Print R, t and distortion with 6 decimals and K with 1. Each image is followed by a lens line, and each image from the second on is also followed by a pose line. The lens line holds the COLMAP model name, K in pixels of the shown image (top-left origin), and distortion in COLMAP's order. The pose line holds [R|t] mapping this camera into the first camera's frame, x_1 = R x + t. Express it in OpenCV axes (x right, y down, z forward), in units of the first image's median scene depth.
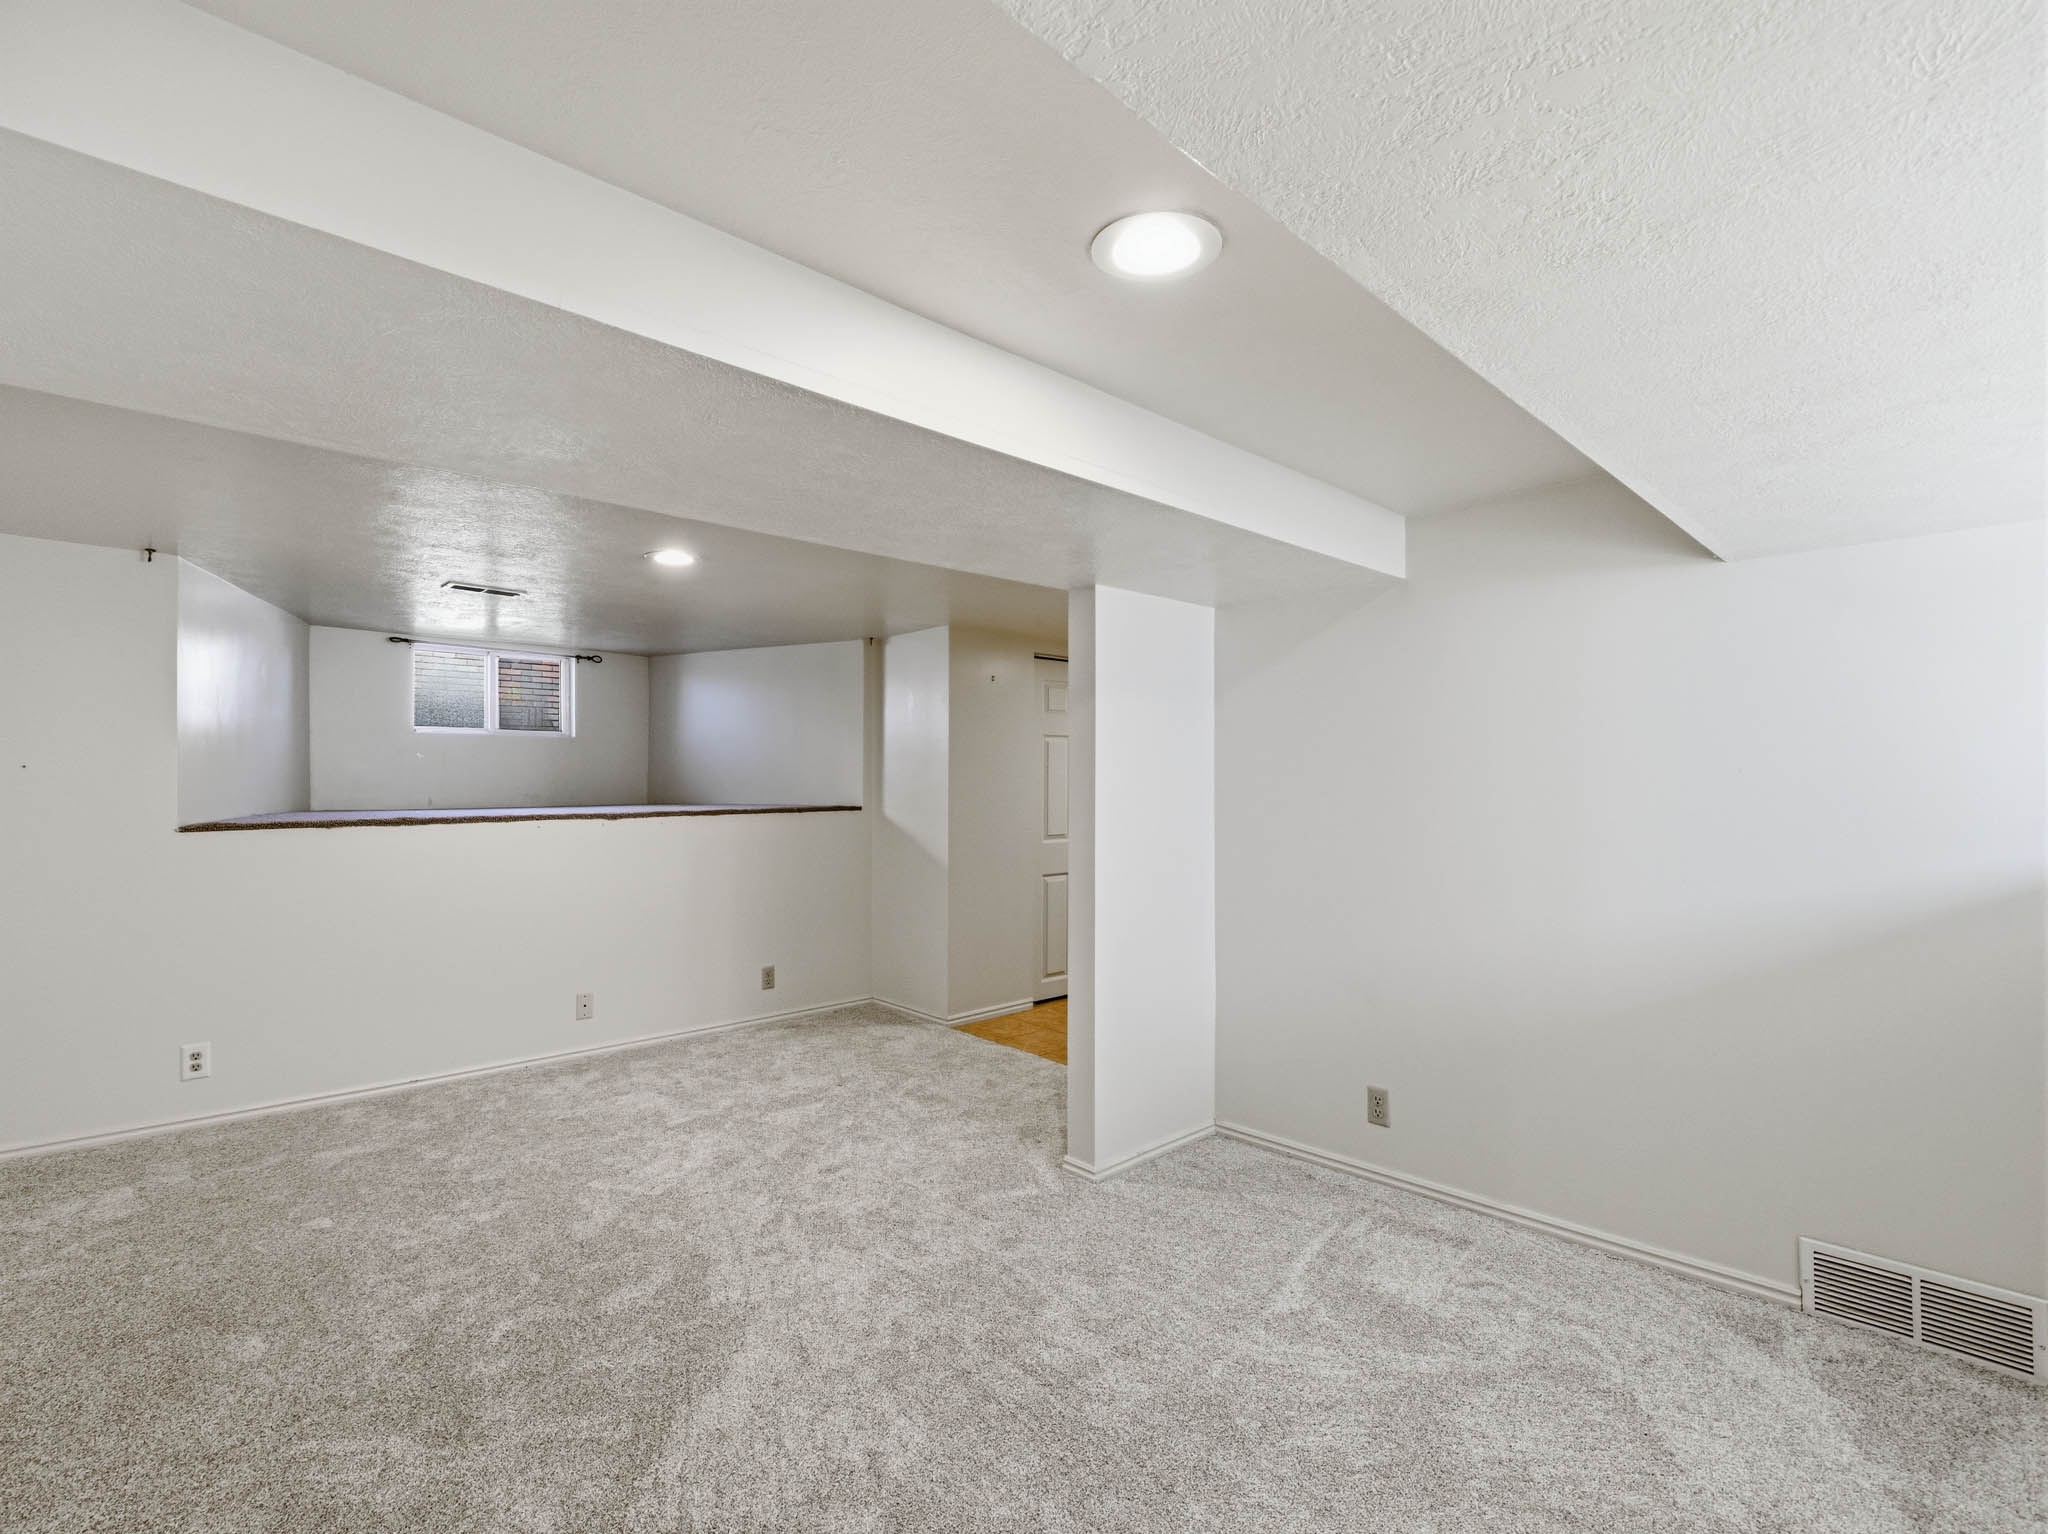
lens RADIAL K [[944.0, 0, 1006.0], [0, 944.0, 768.2], [0, 0, 1]] dist [0.002005, -0.000929]
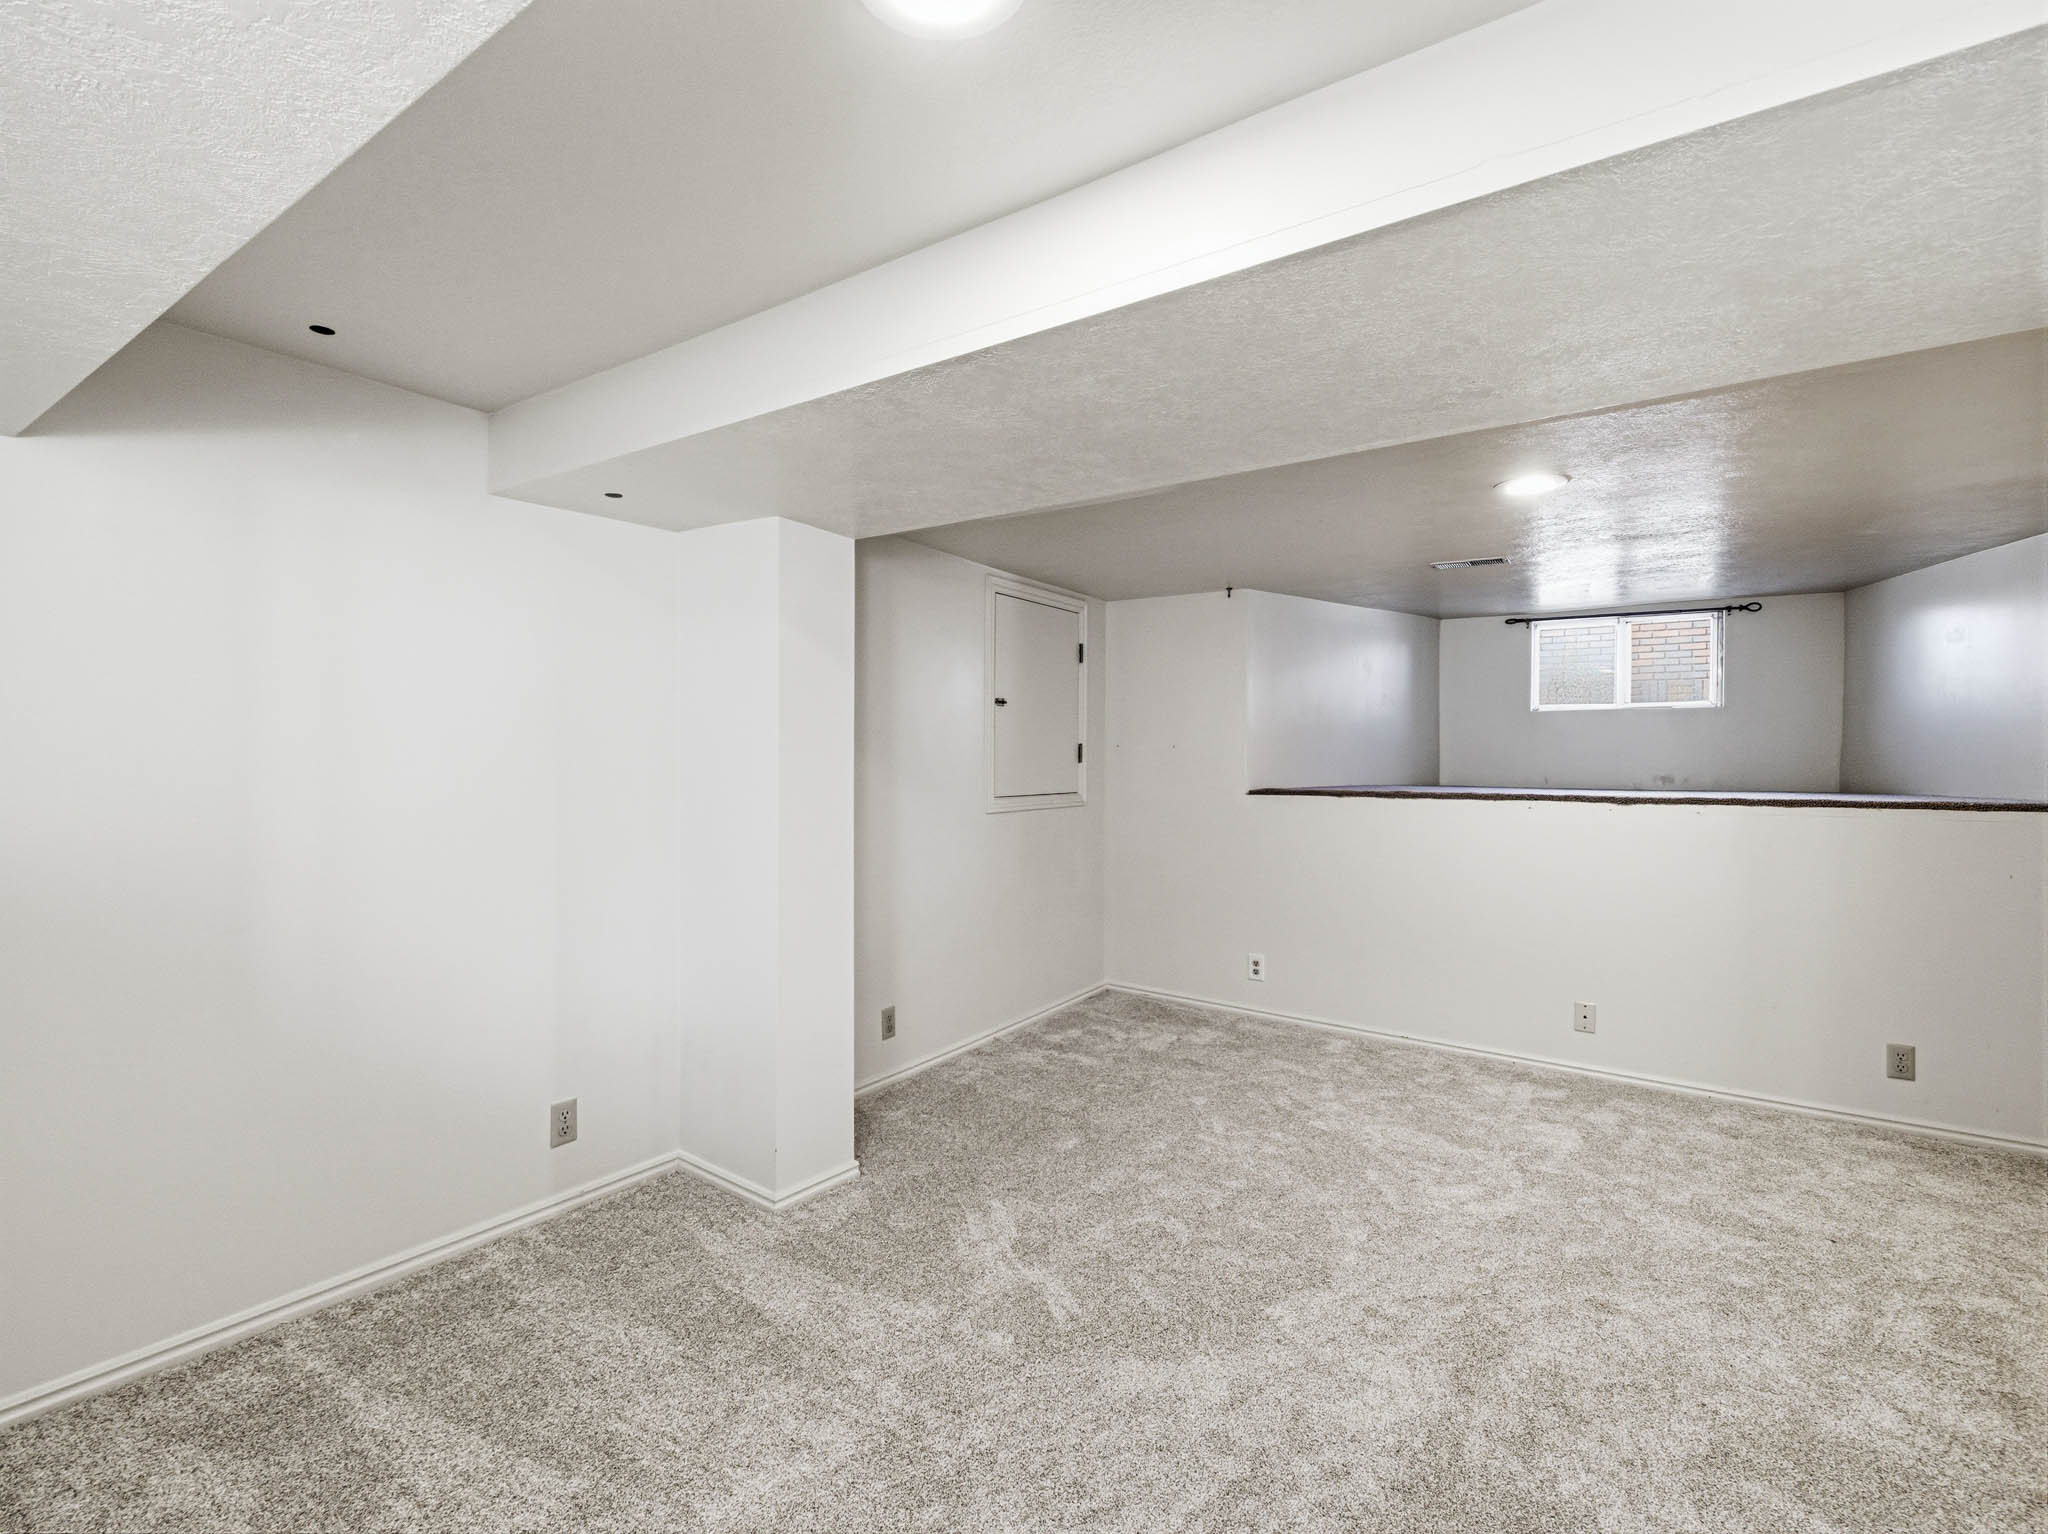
lens RADIAL K [[944.0, 0, 1006.0], [0, 944.0, 768.2], [0, 0, 1]] dist [0.002005, -0.000929]
pose [[0.207462, 0.009485, -0.978197, 0.318344], [0.004759, 0.999931, 0.010705, 0.012473], [0.978232, -0.006876, 0.207402, 0.332132]]
